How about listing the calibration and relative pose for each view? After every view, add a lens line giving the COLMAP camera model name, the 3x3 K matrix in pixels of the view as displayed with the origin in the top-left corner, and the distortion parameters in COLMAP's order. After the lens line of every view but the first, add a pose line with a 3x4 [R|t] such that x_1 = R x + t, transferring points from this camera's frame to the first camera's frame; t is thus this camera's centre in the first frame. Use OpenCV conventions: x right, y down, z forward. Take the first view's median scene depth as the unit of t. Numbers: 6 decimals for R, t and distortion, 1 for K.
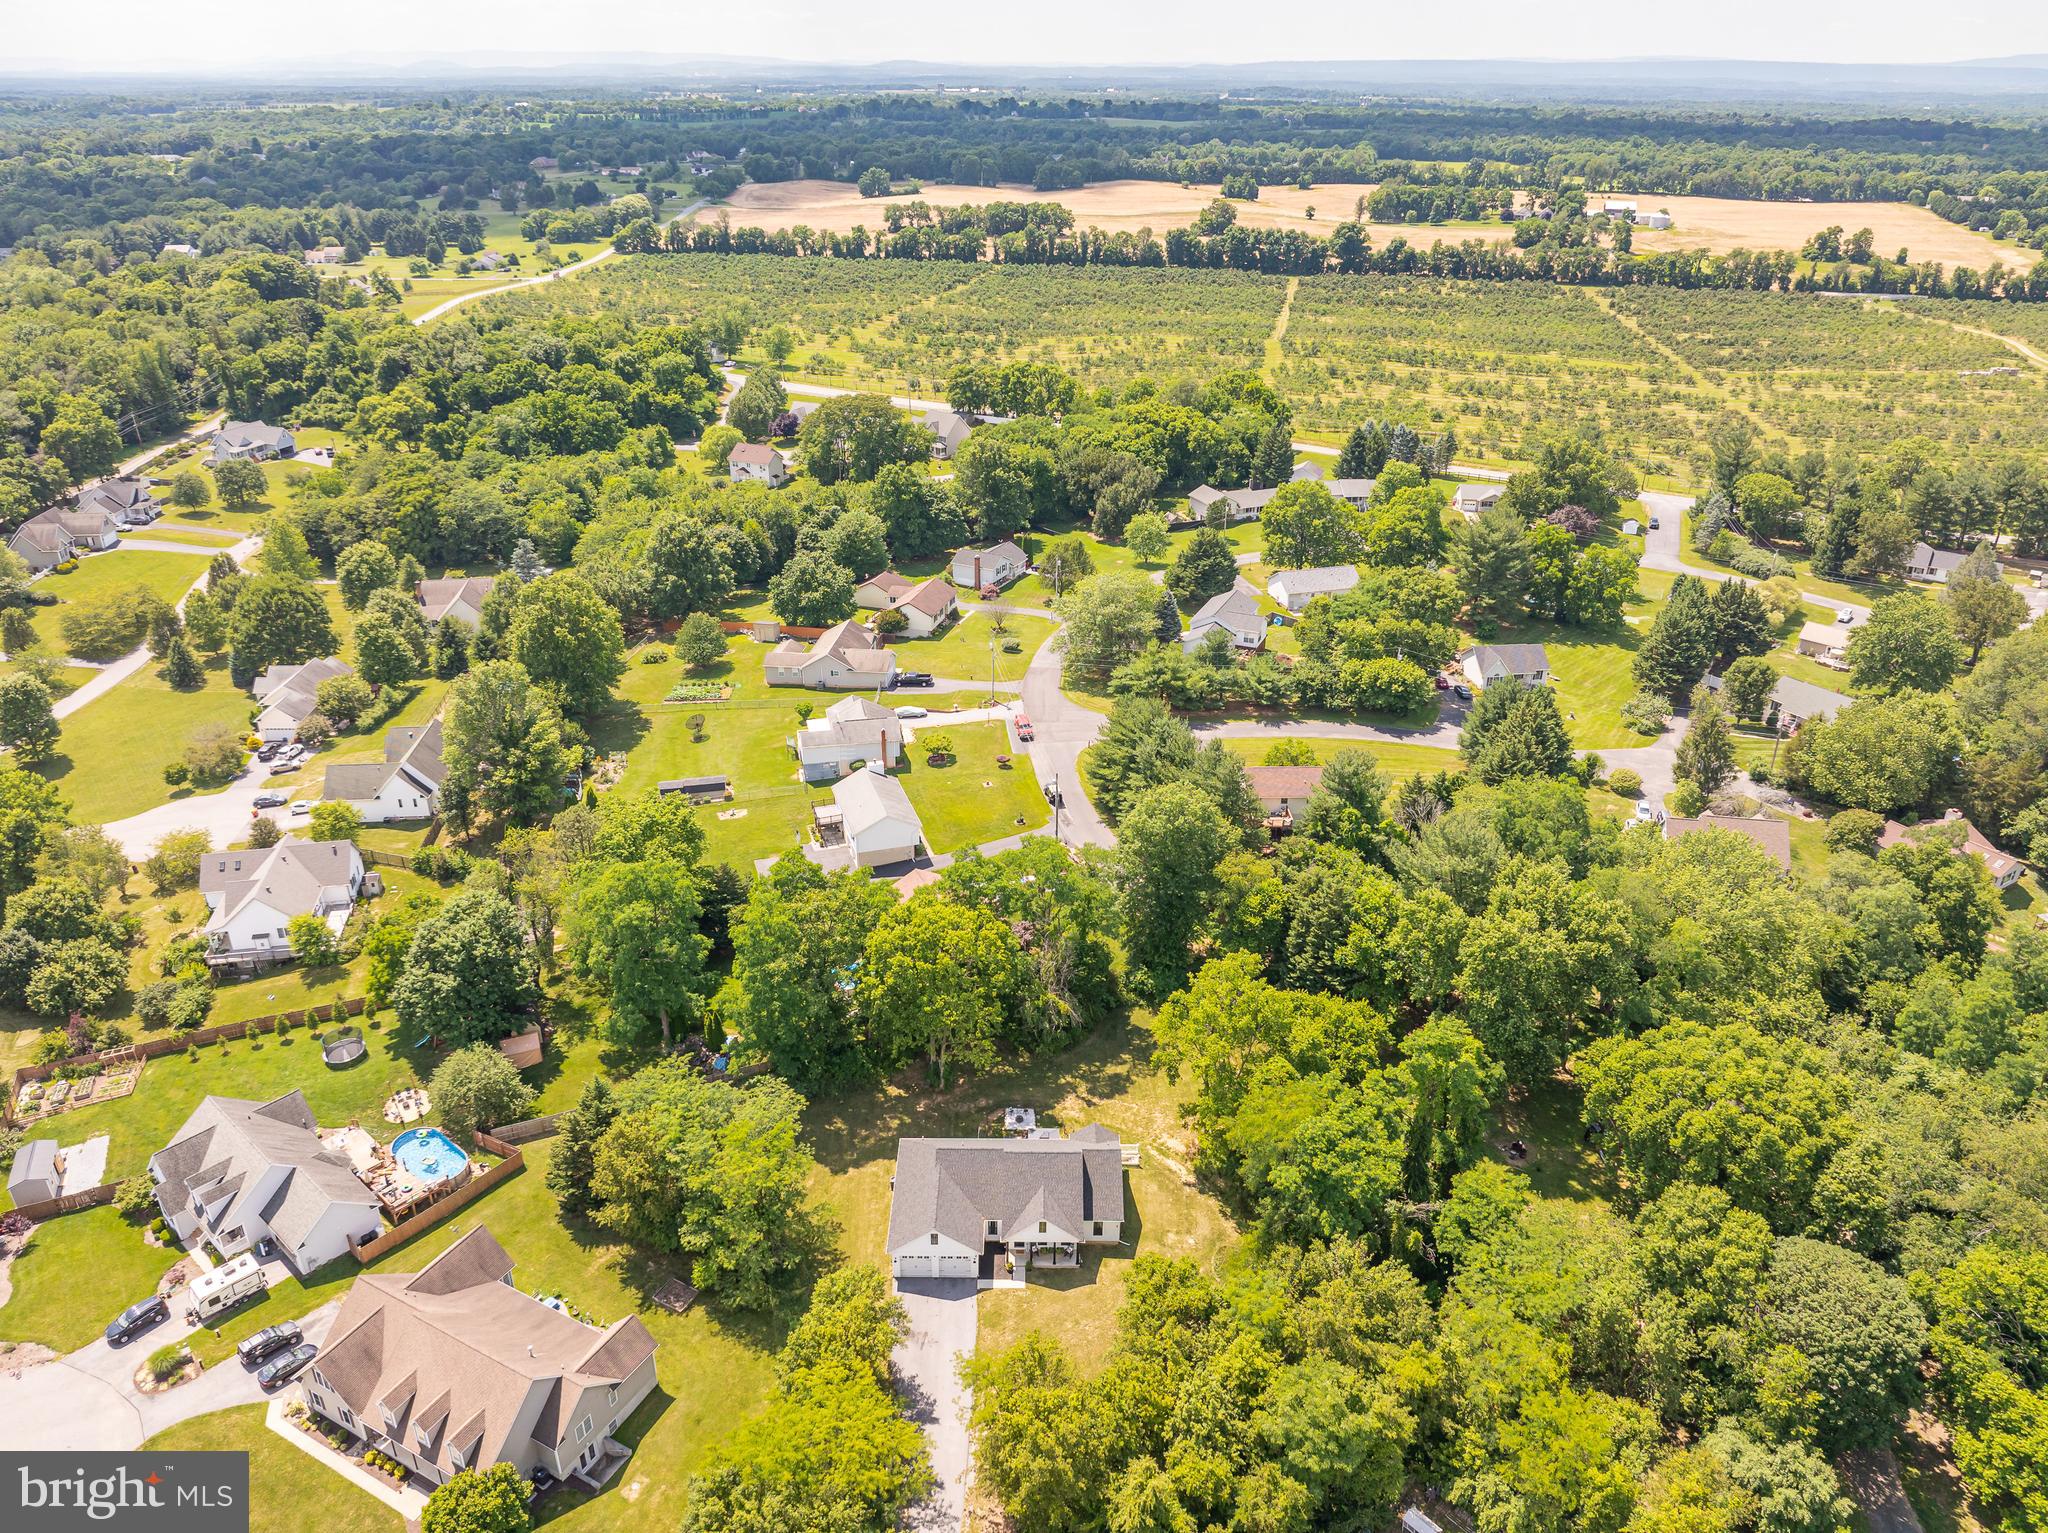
lens RADIAL K [[1459.4, 0, 1029.7], [0, 1459.4, 759.8], [0, 0, 1]] dist [-0.051285, 0.018557]
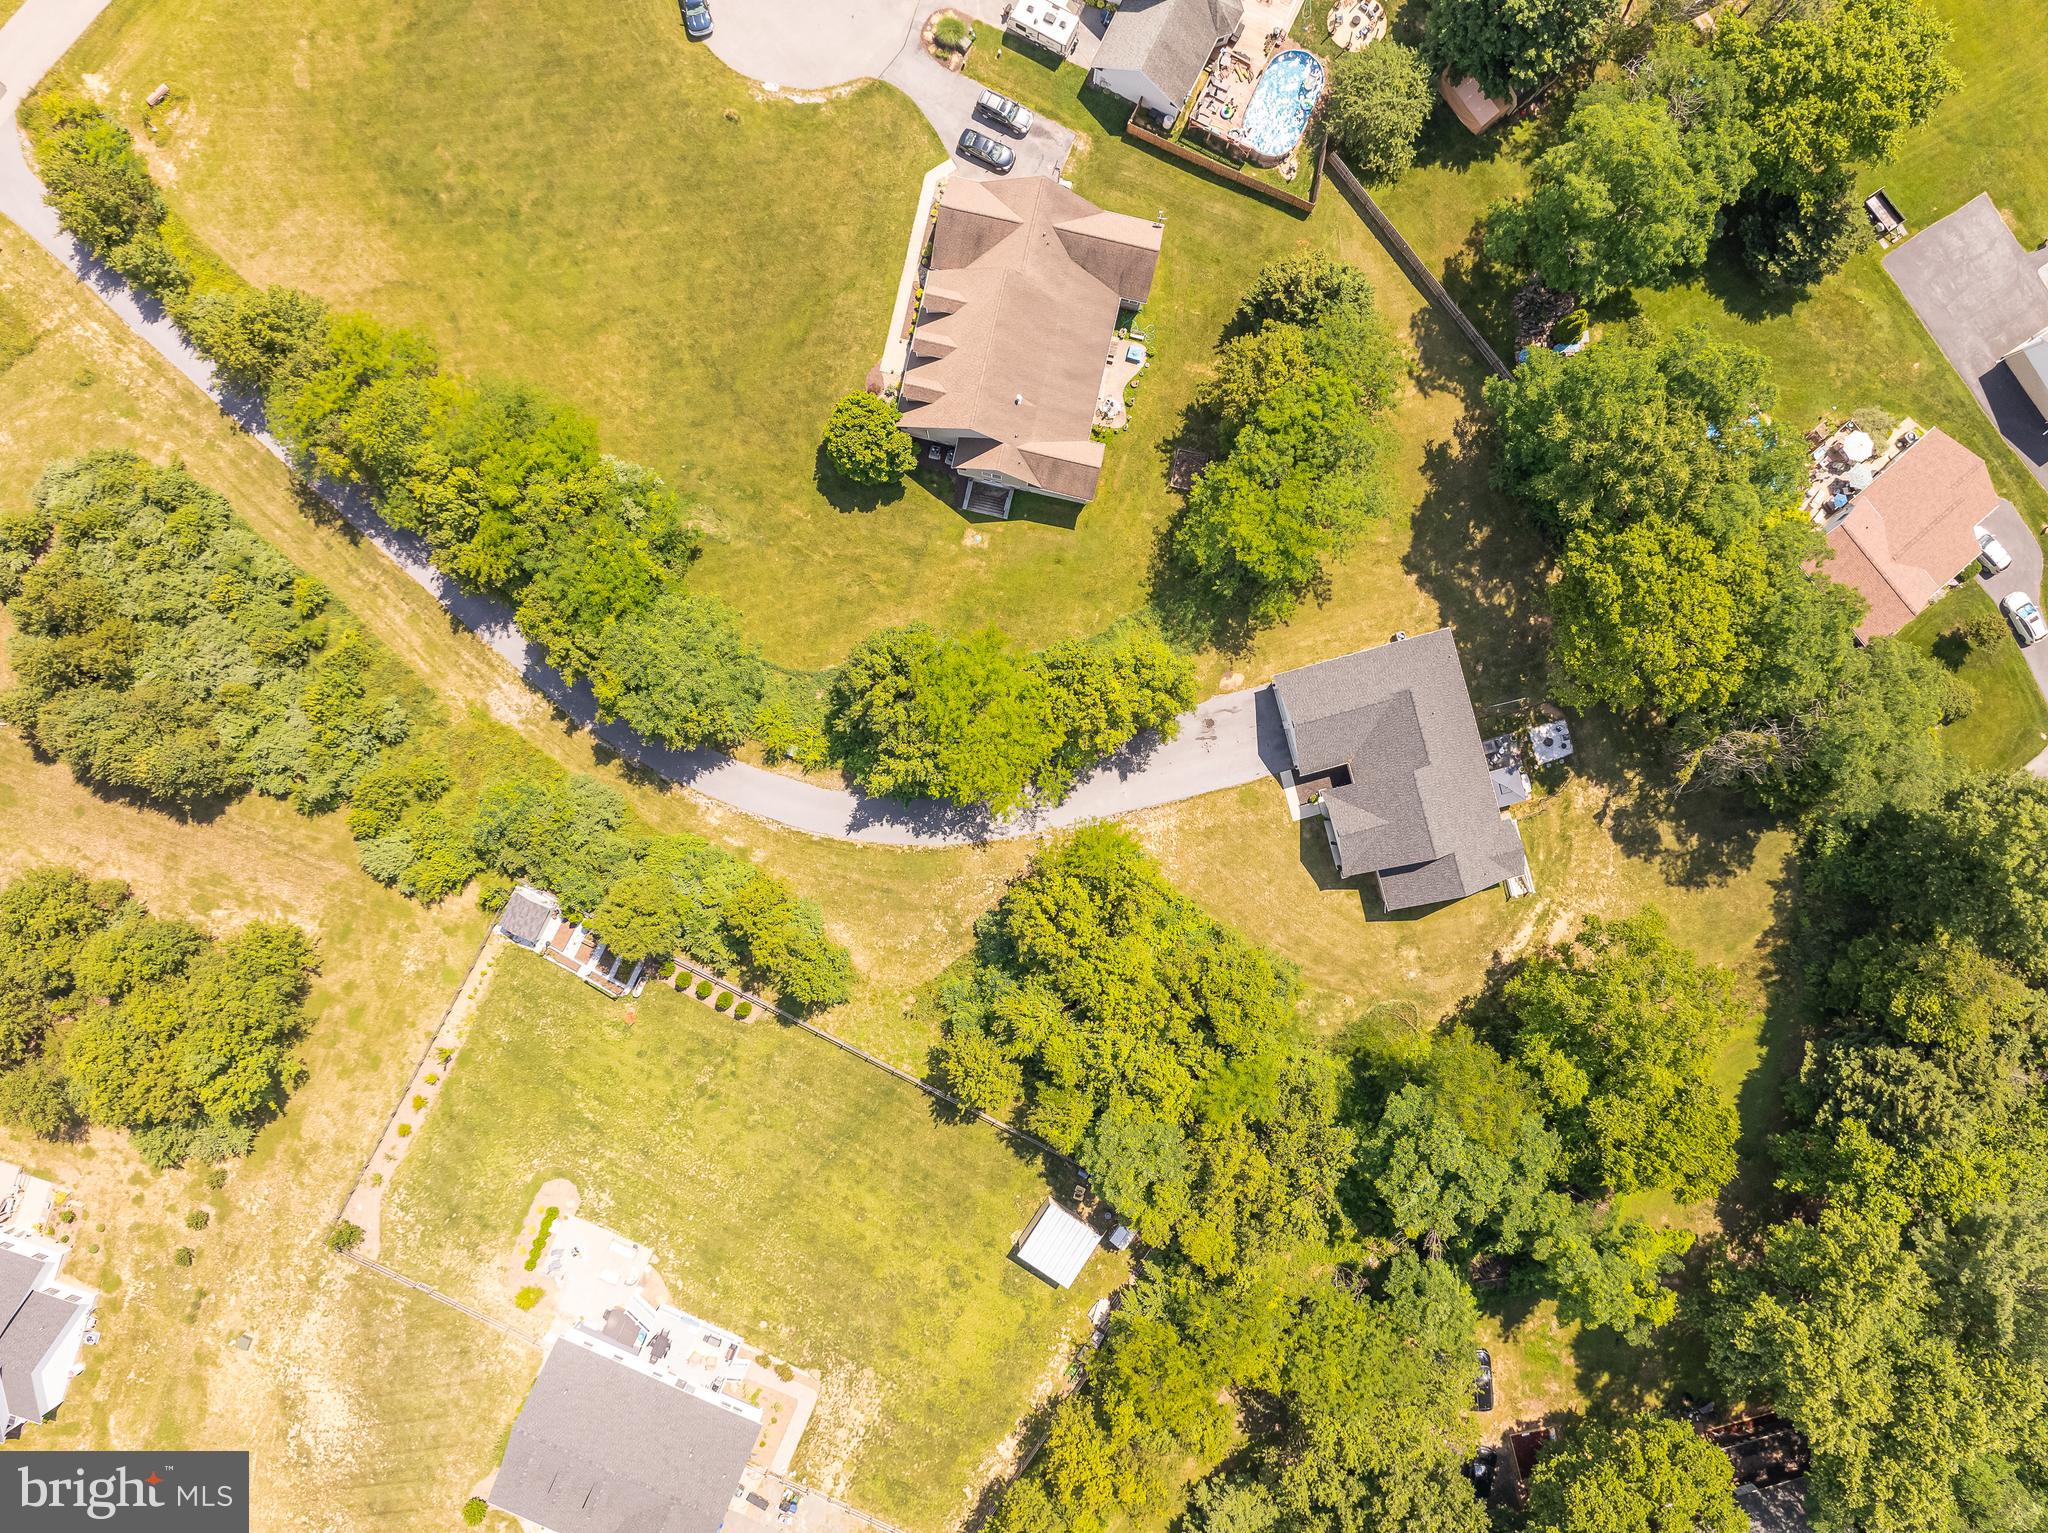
lens RADIAL K [[1459.4, 0, 1021.5], [0, 1459.4, 763.4], [0, 0, 1]] dist [-0.051285, 0.018557]
pose [[0.266108, 0.963940, 0.002435, -0.073513], [-0.435836, 0.118064, 0.892249, -0.340581], [0.859787, -0.238496, 0.451537, 0.348679]]
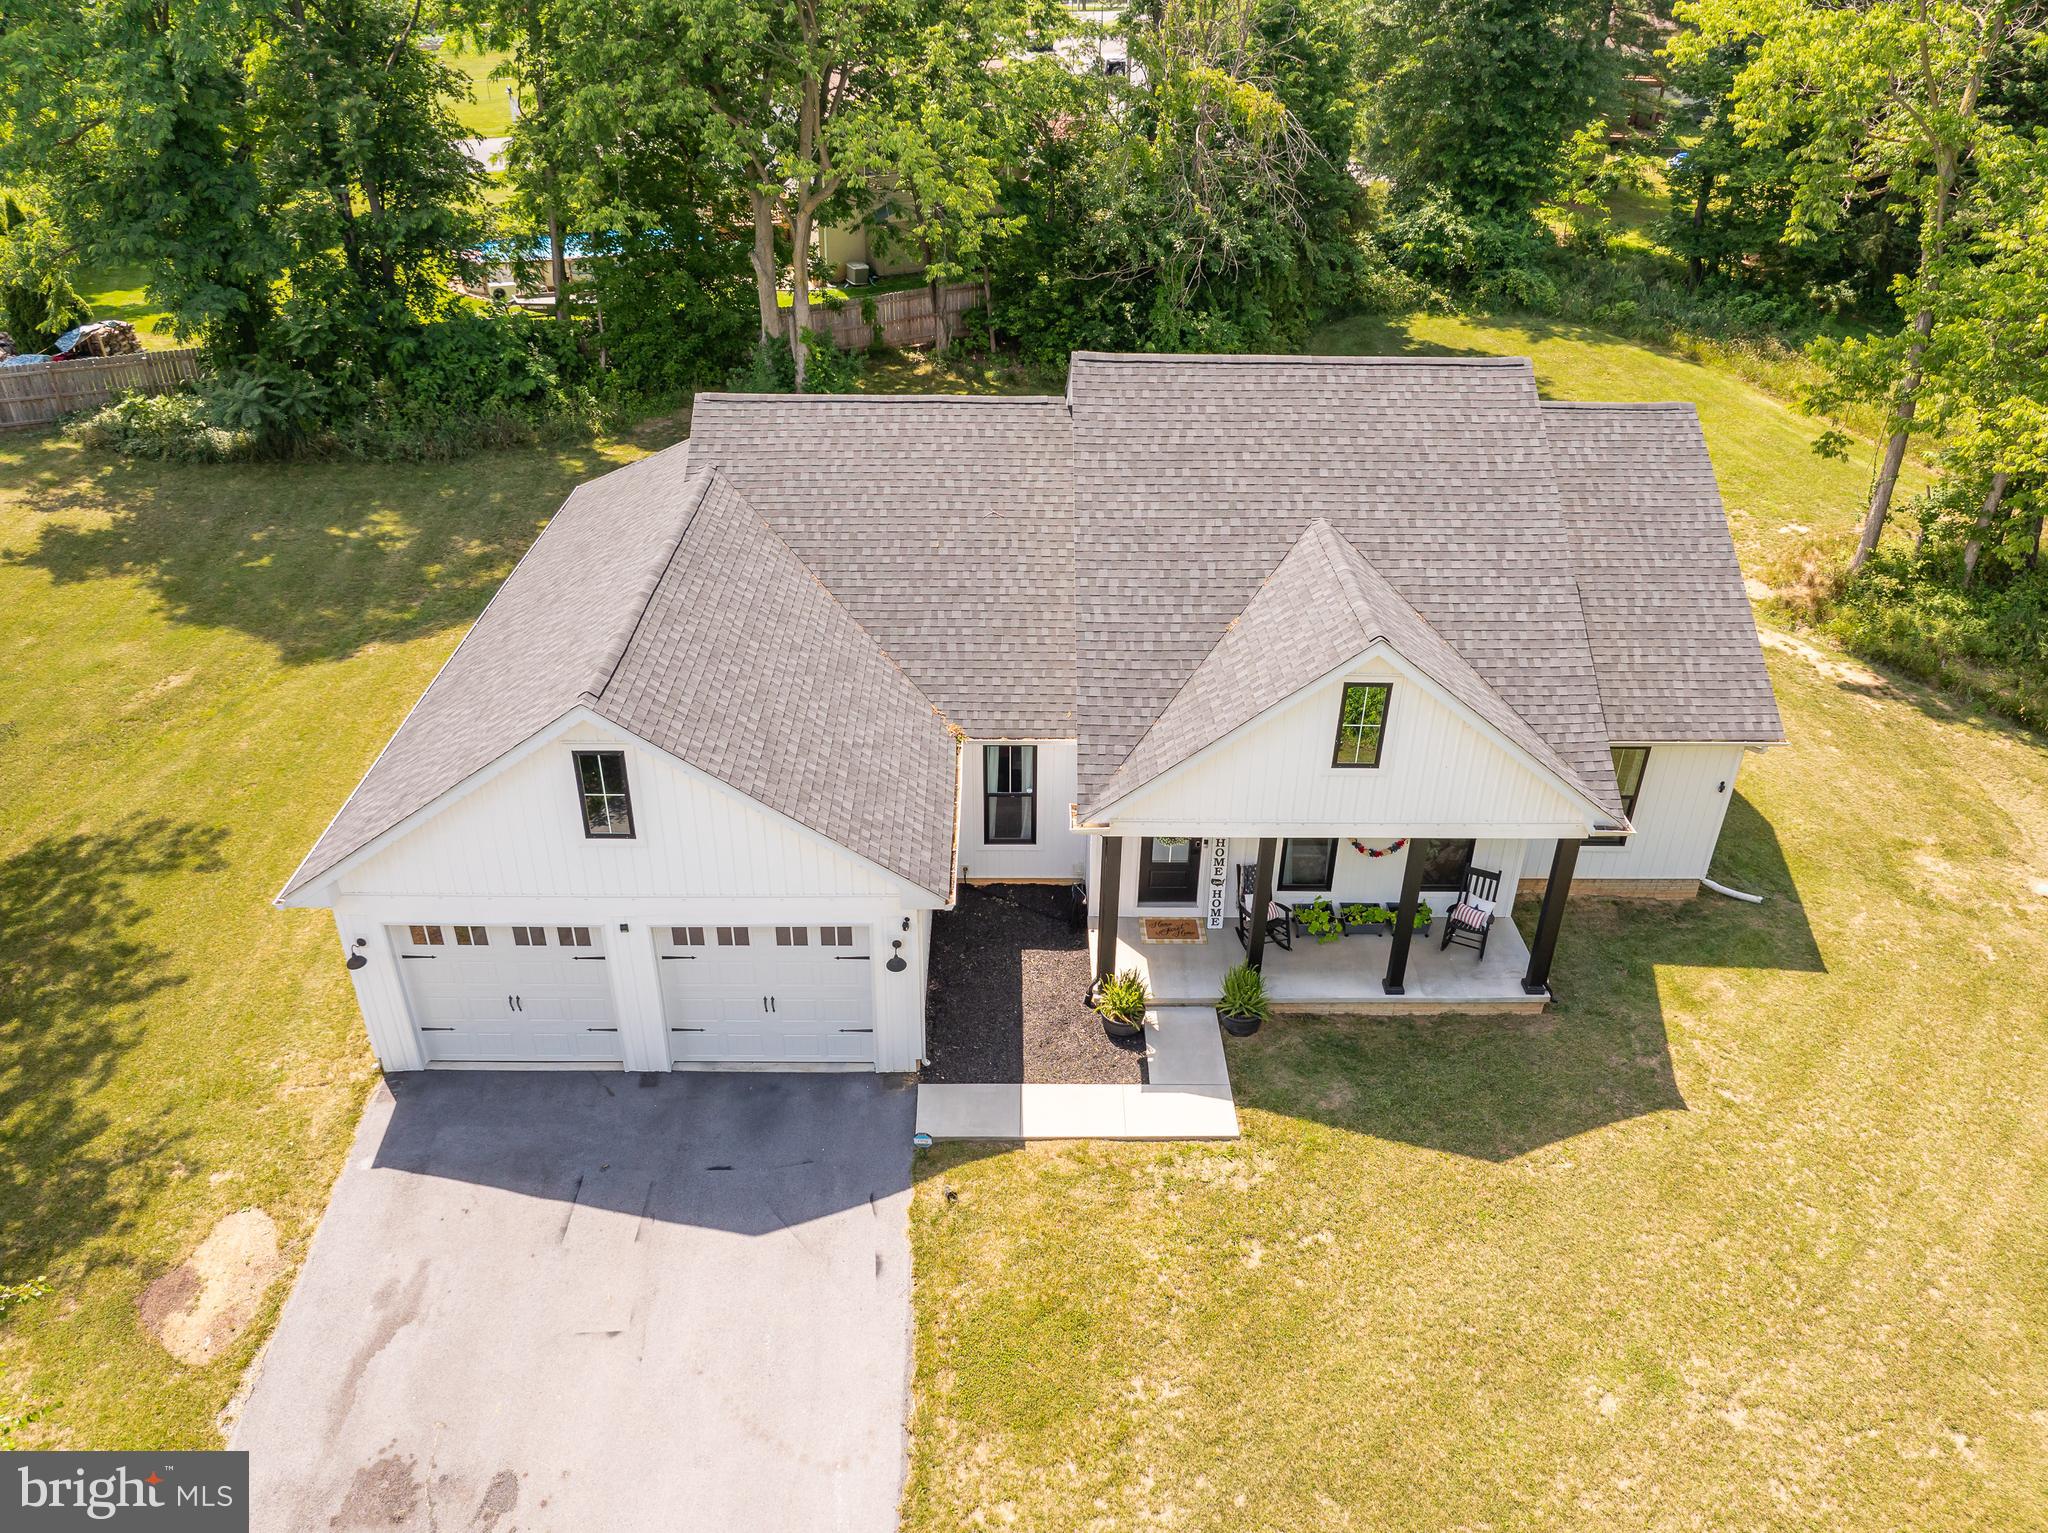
lens RADIAL K [[1459.4, 0, 1027.3], [0, 1459.4, 760.5], [0, 0, 1]] dist [-0.051285, 0.018557]
pose [[0.999834, -0.003533, 0.017877, -0.022393], [0.002229, 0.997369, 0.072455, 0.258959], [-0.018086, -0.072403, 0.997211, 0.702501]]
